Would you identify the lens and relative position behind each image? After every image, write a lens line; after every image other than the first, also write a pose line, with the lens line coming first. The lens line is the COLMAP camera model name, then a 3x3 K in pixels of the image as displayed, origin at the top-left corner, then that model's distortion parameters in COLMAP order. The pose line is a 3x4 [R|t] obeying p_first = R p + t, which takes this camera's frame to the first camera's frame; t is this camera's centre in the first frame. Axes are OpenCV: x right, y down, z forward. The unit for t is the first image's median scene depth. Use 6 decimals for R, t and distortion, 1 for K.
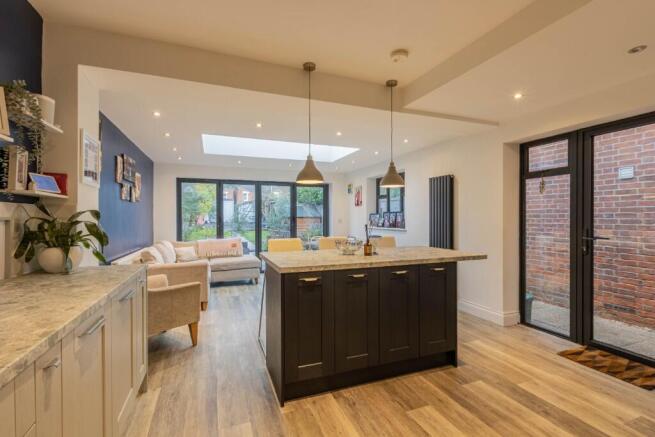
lens RADIAL K [[307.6, 0, 325.7], [0, 307.6, 218.3], [0, 0, 1]] dist [0.001880, -0.000364]
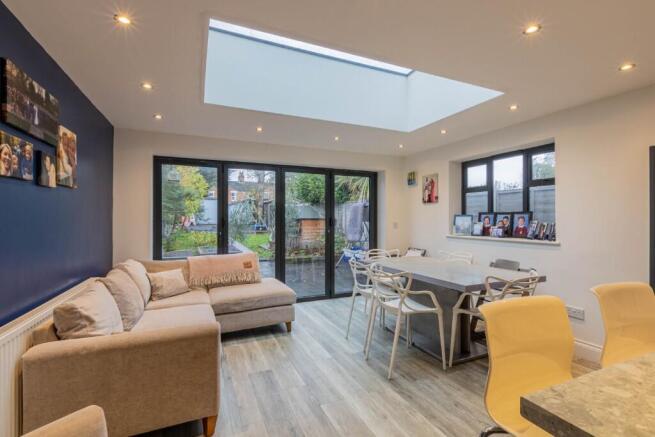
lens RADIAL K [[307.6, 0, 327.8], [0, 307.6, 218.5], [0, 0, 1]] dist [0.001880, -0.000364]
pose [[0.998673, 0.002775, 0.051429, -0.180776], [-0.002642, 0.999993, -0.002648, -0.005185], [-0.051436, 0.002509, 0.998673, 0.396839]]
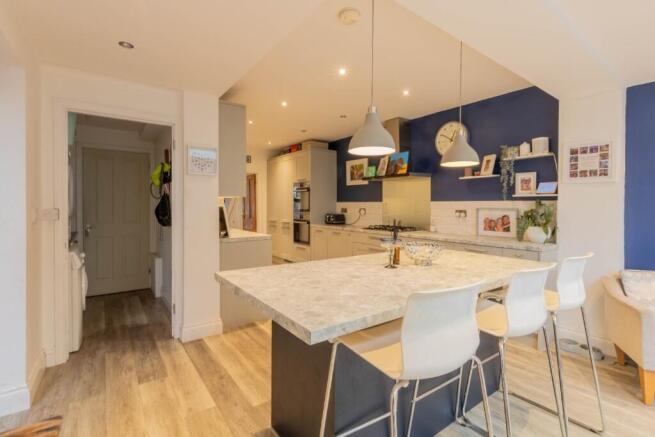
lens RADIAL K [[307.6, 0, 331.1], [0, 307.6, 209.5], [0, 0, 1]] dist [0.001880, -0.000364]
pose [[-0.961805, -0.005172, -0.273686, 0.218077], [-0.007786, 0.999934, 0.008465, -0.005145], [0.273624, 0.010272, -0.961782, 0.754928]]
